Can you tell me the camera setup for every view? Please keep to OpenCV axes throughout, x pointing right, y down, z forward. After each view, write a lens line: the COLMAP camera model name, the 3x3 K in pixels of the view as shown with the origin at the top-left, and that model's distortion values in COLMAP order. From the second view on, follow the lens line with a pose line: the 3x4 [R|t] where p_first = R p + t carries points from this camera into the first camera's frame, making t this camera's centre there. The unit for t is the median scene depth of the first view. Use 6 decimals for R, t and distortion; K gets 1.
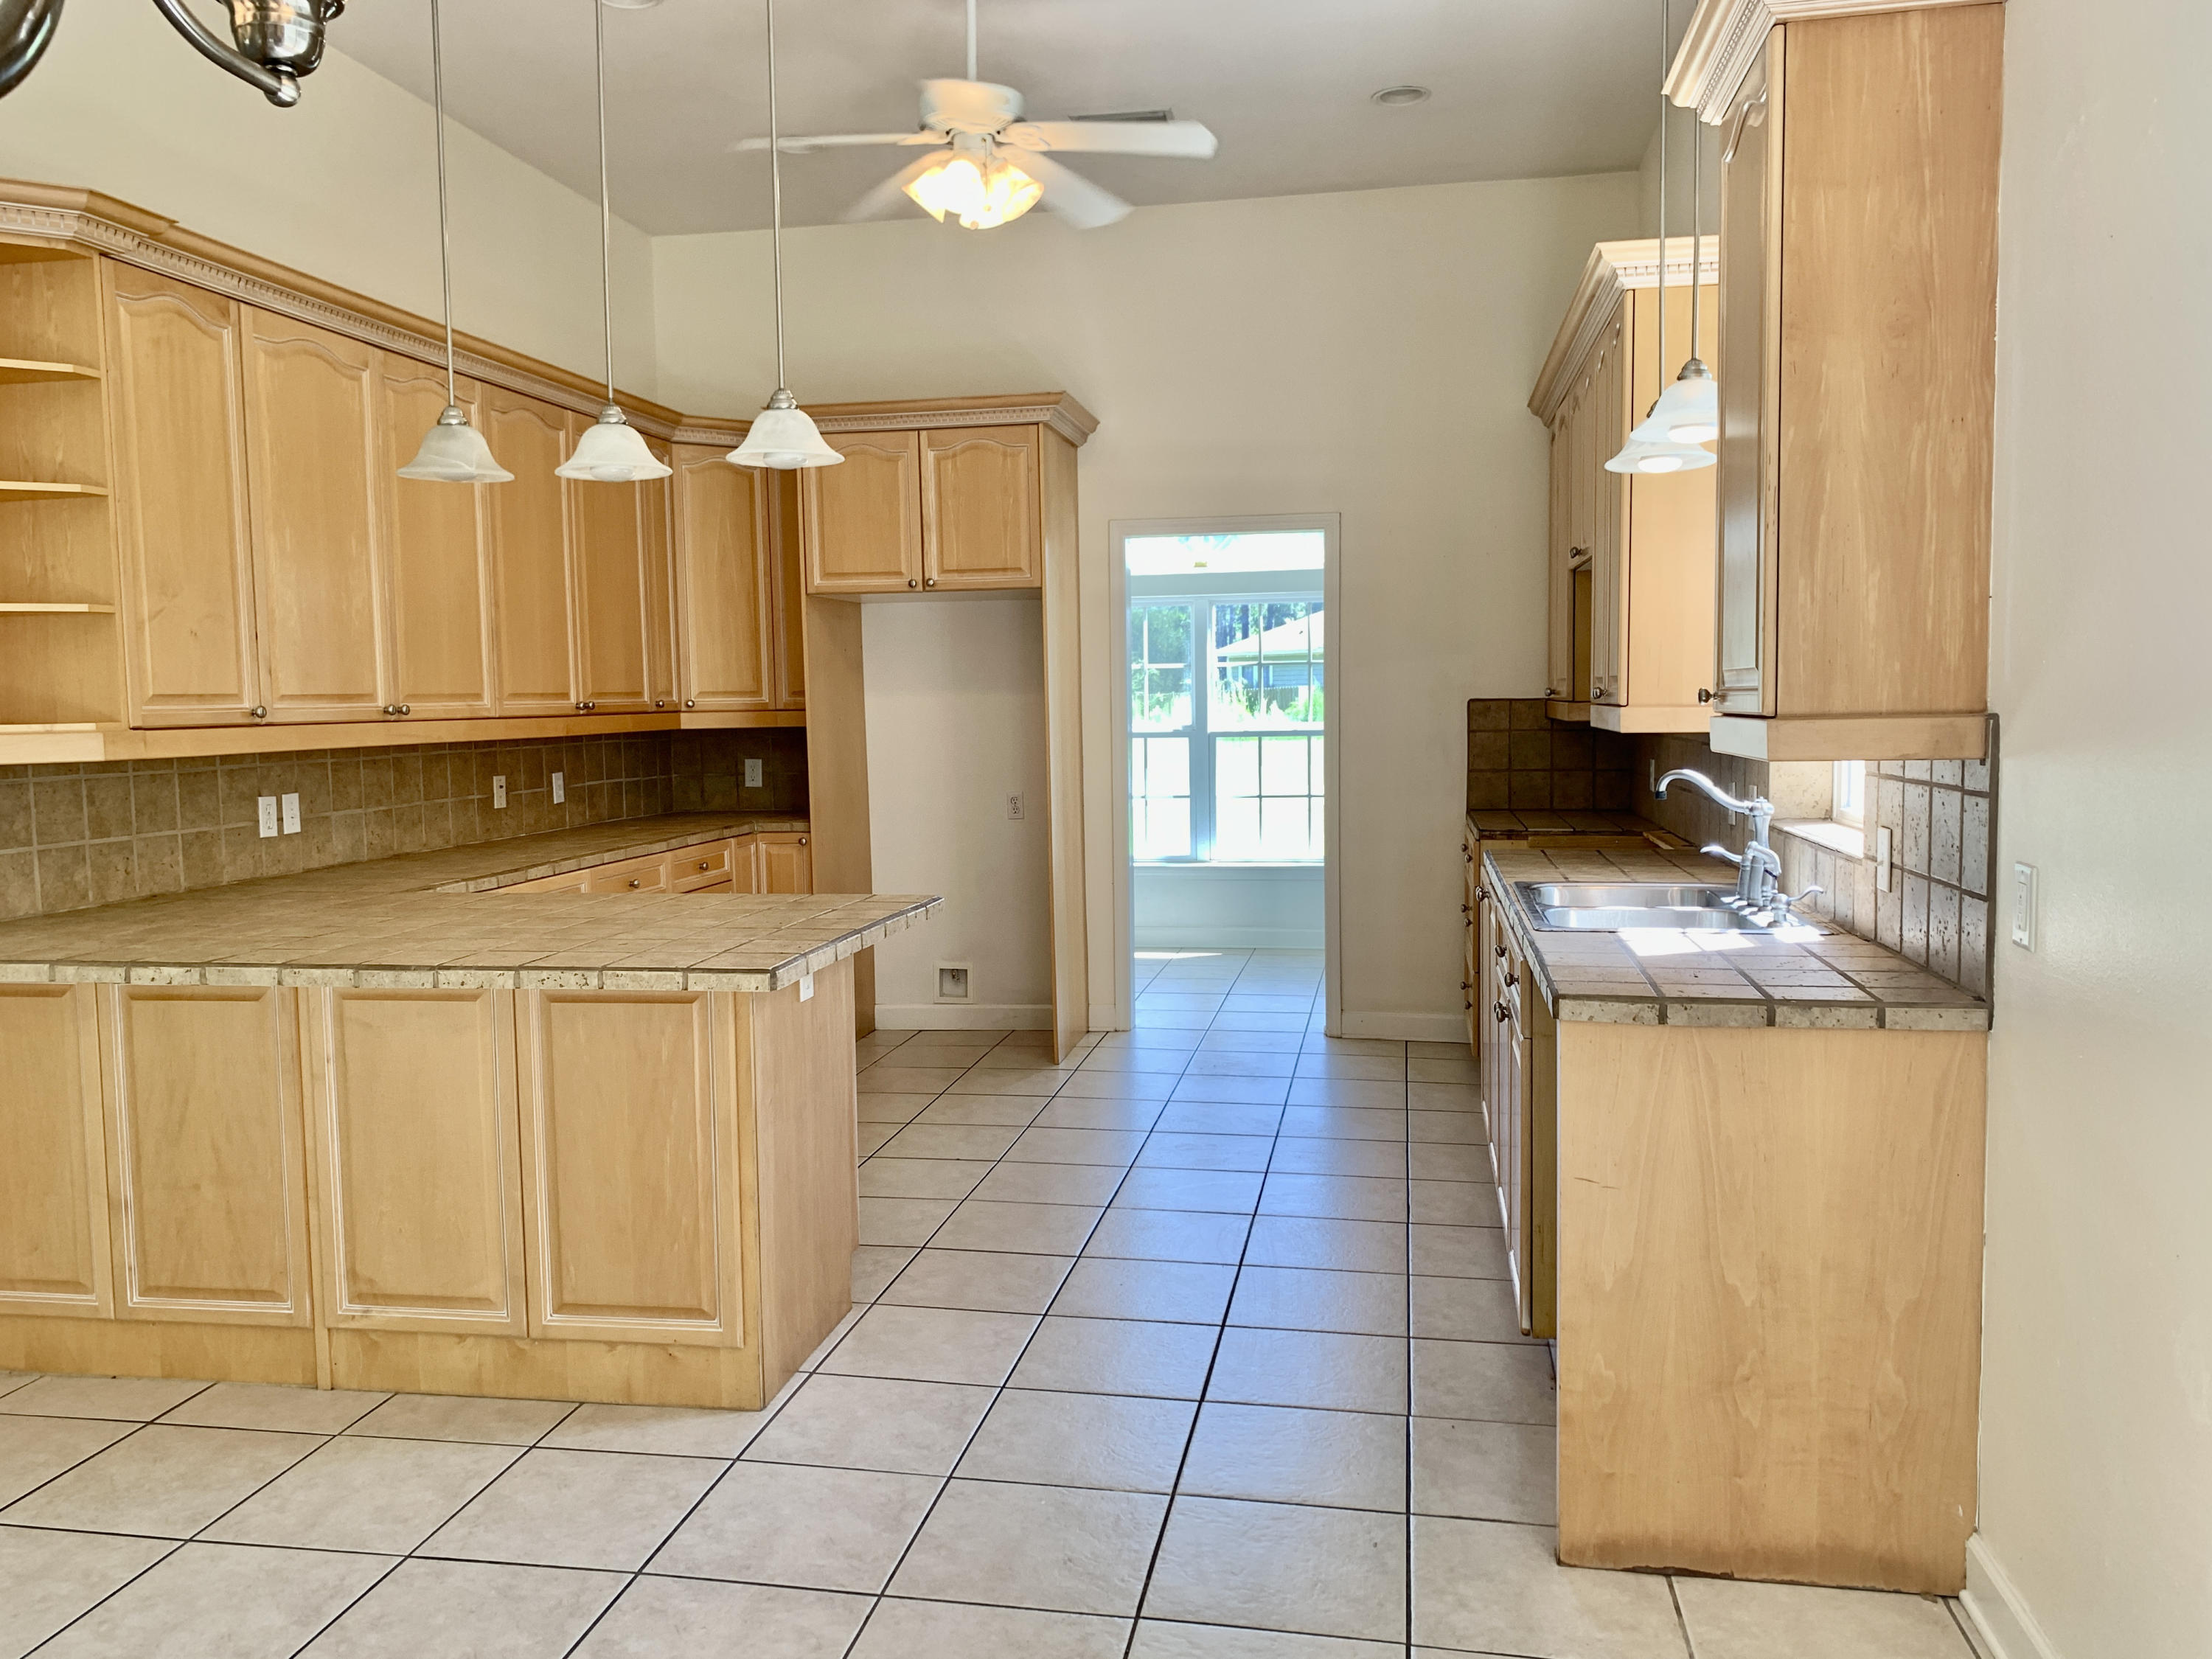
lens RADIAL K [[1695.4, 0, 1098.7], [0, 1695.4, 842.9], [0, 0, 1]] dist [0.059539, -0.068141]
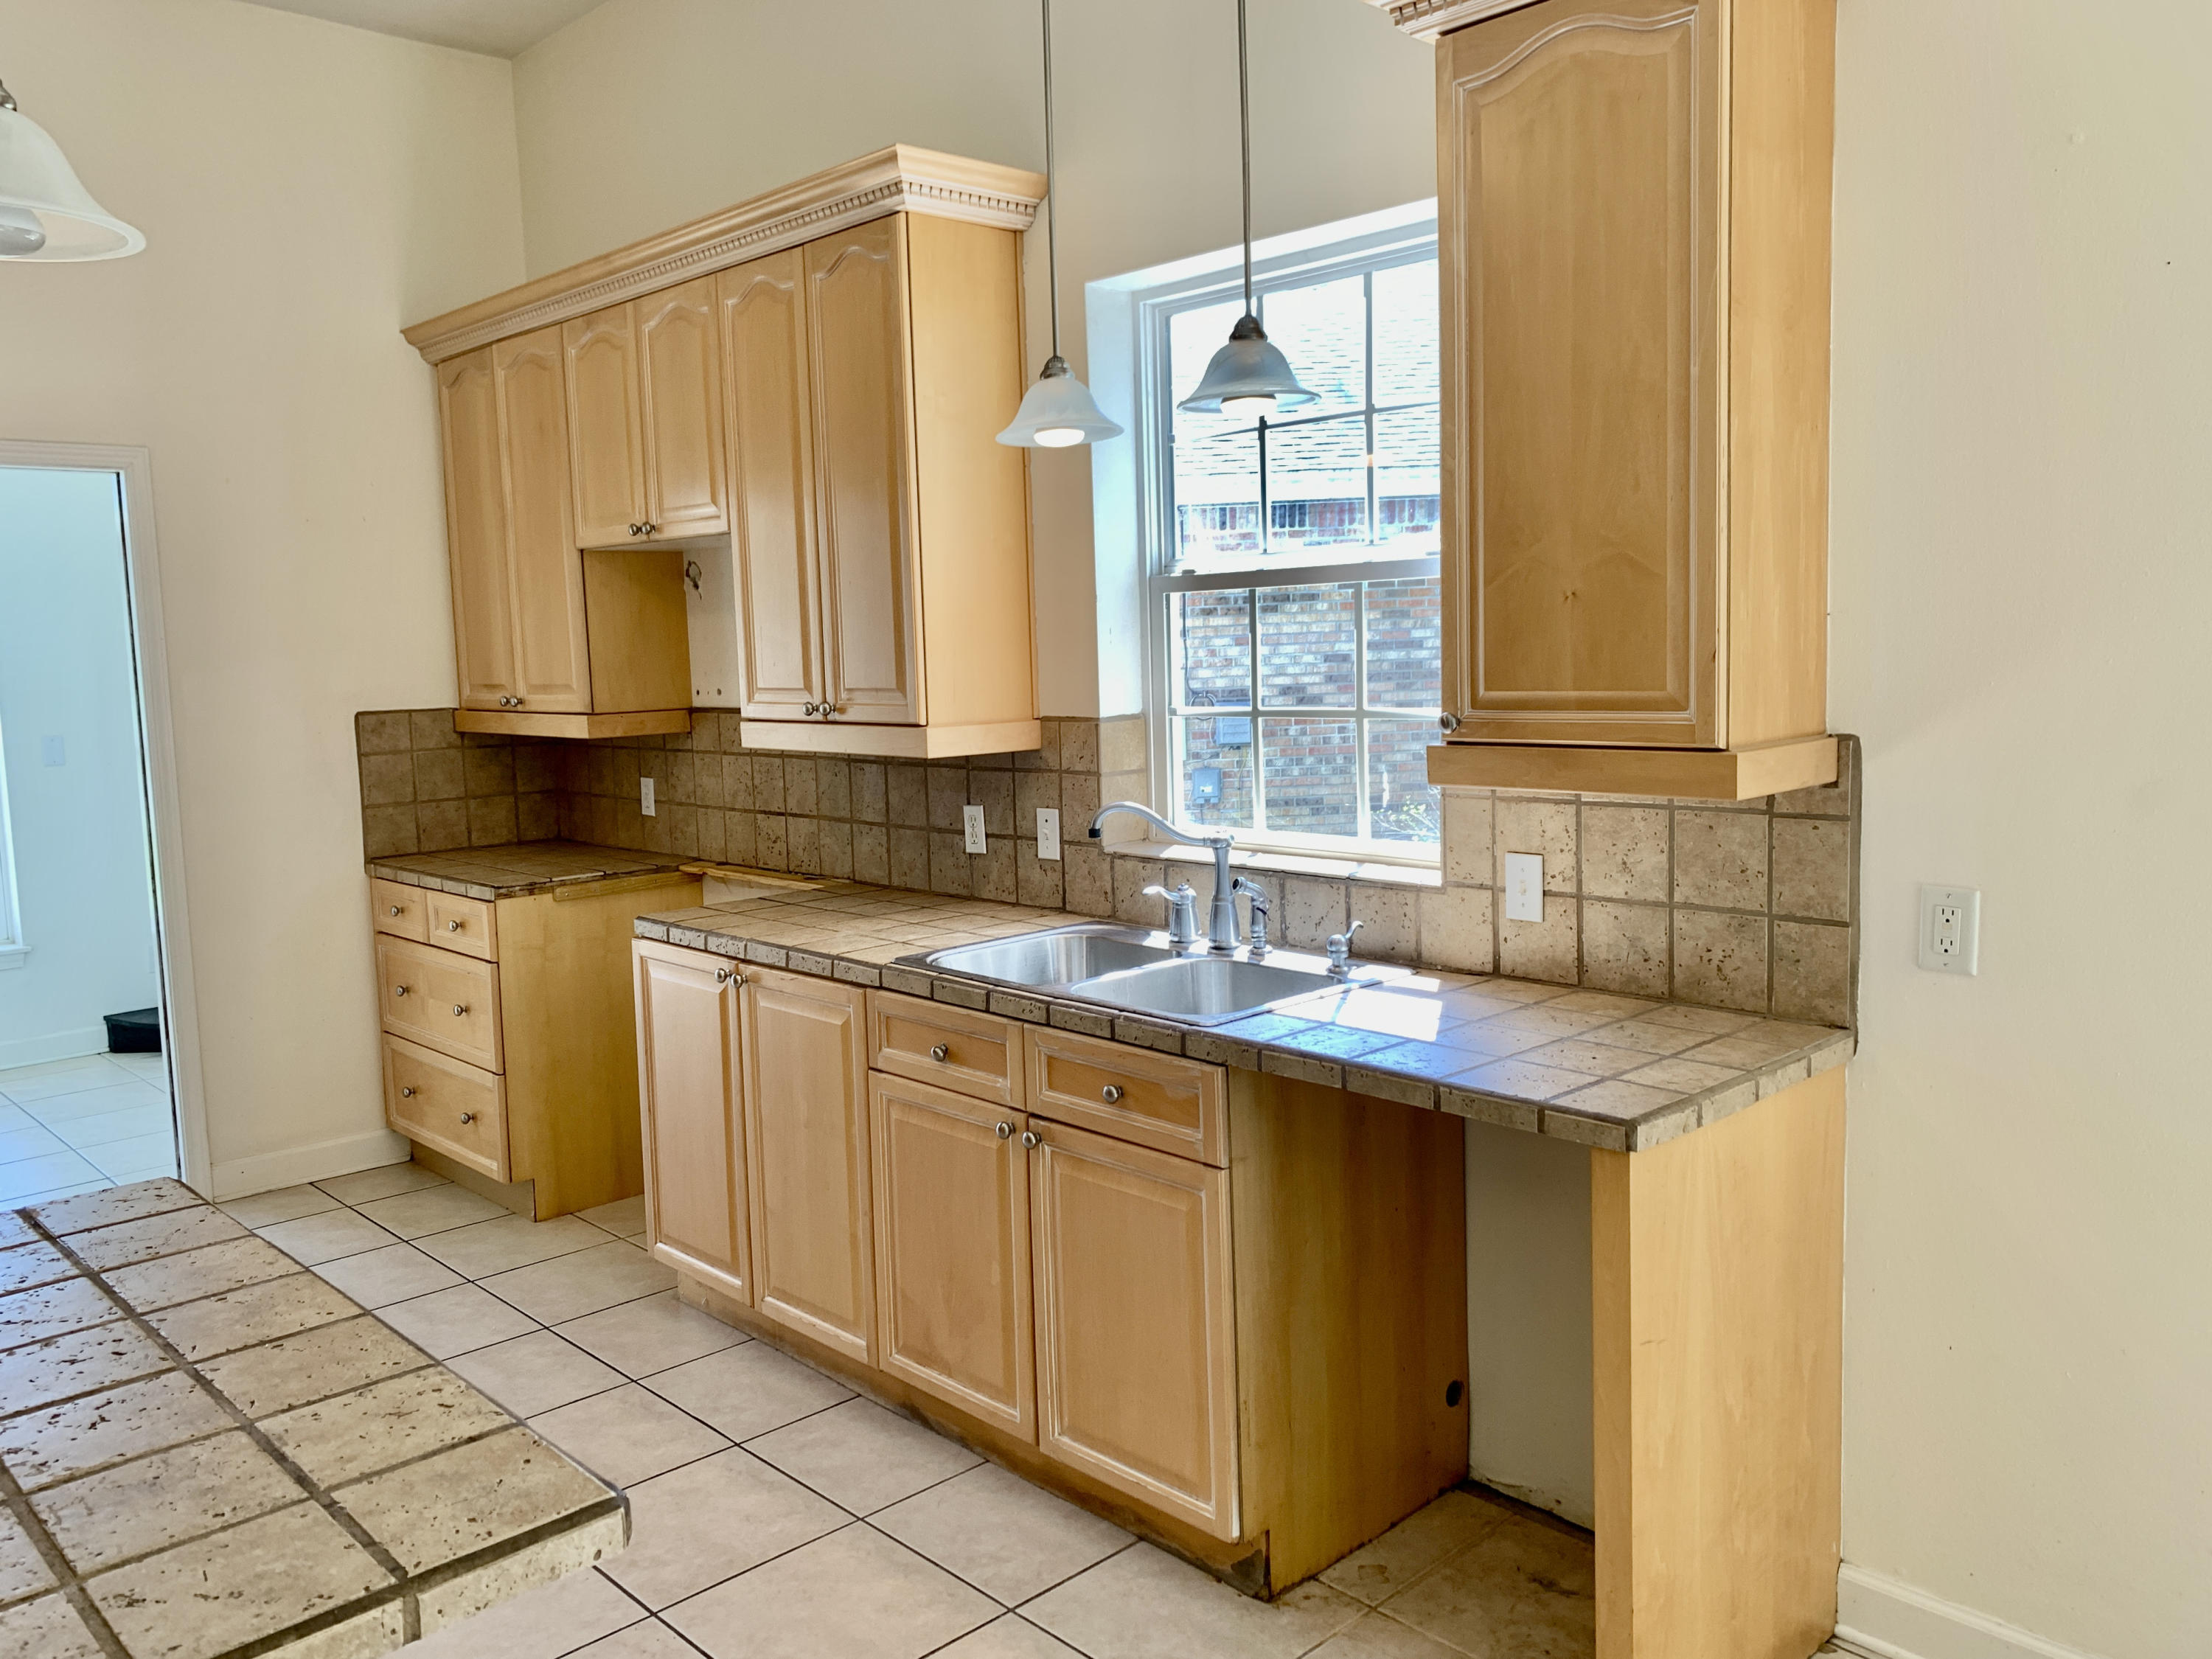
lens RADIAL K [[1695.4, 0, 1035.4], [0, 1695.4, 808.2], [0, 0, 1]] dist [0.059539, -0.068141]
pose [[0.593707, -0.084331, 0.800250, -0.240231], [0.089526, 0.995242, 0.038460, -0.050572], [-0.799686, 0.048809, 0.598431, 0.351917]]
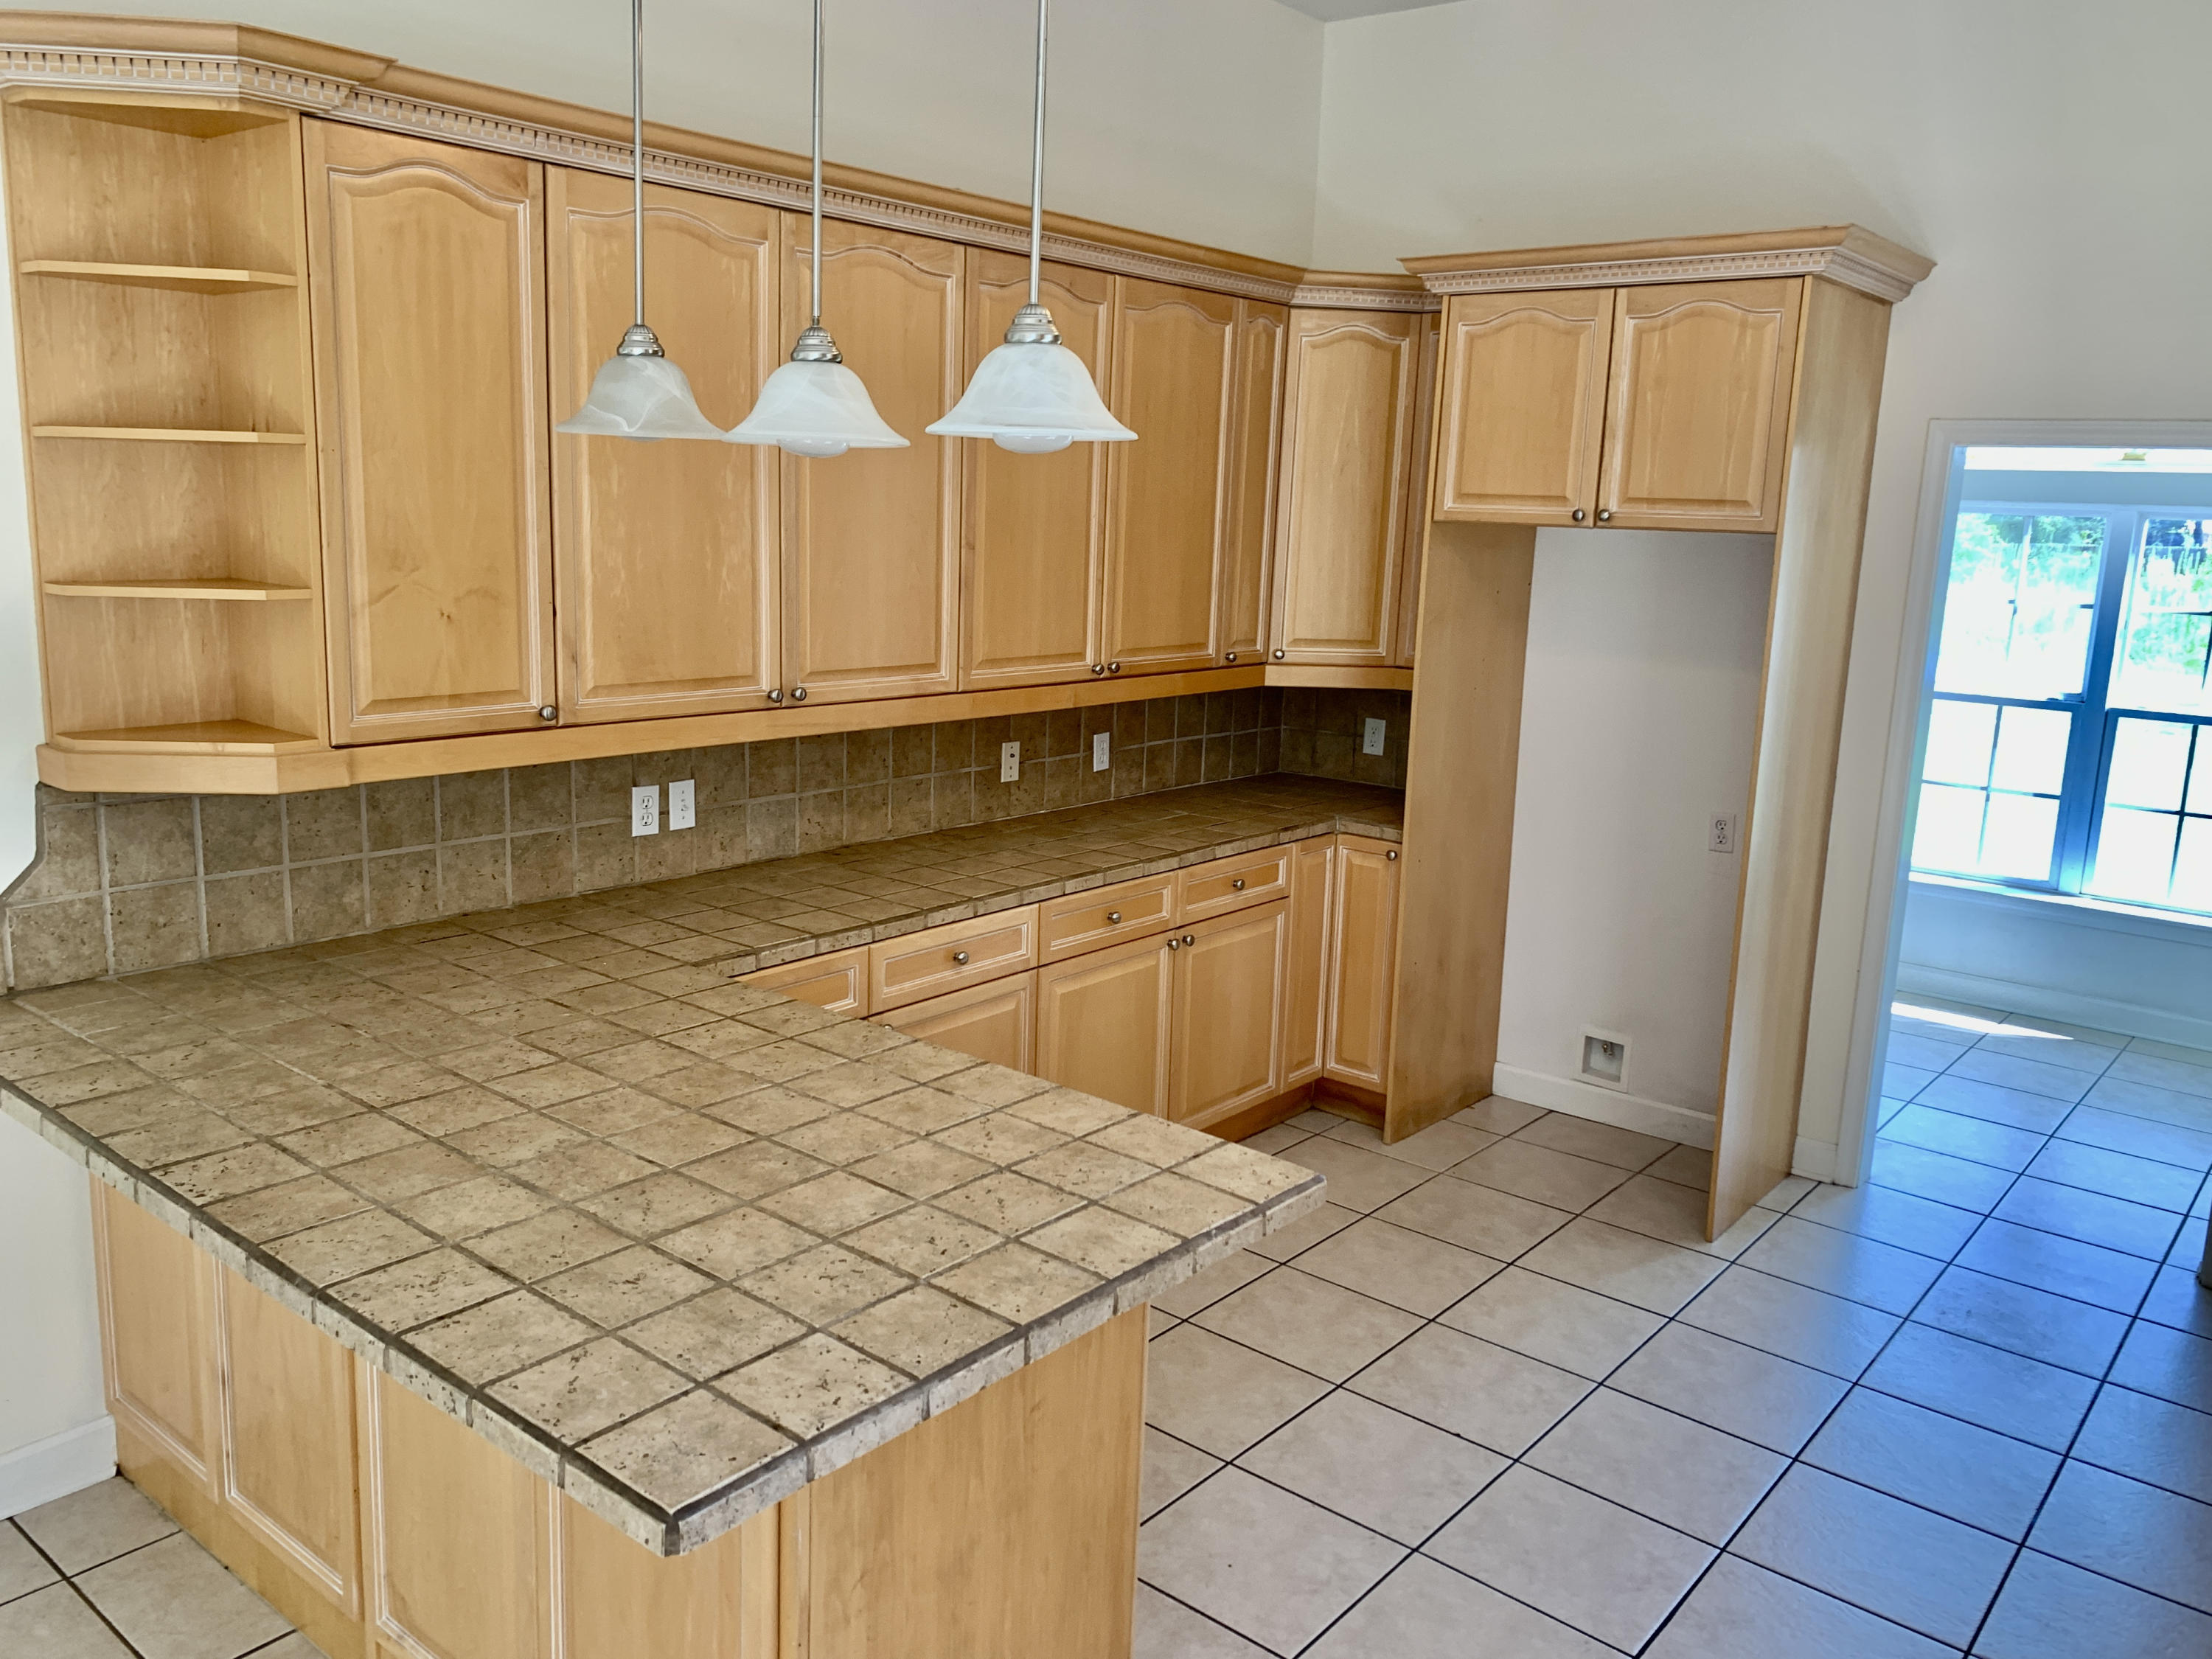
lens RADIAL K [[1695.4, 0, 1101.1], [0, 1695.4, 807.9], [0, 0, 1]] dist [0.059539, -0.068141]
pose [[0.871114, 0.136315, -0.471783, 0.071178], [-0.093065, 0.989118, 0.113954, -0.107956], [0.482183, -0.055360, 0.874320, 0.332302]]
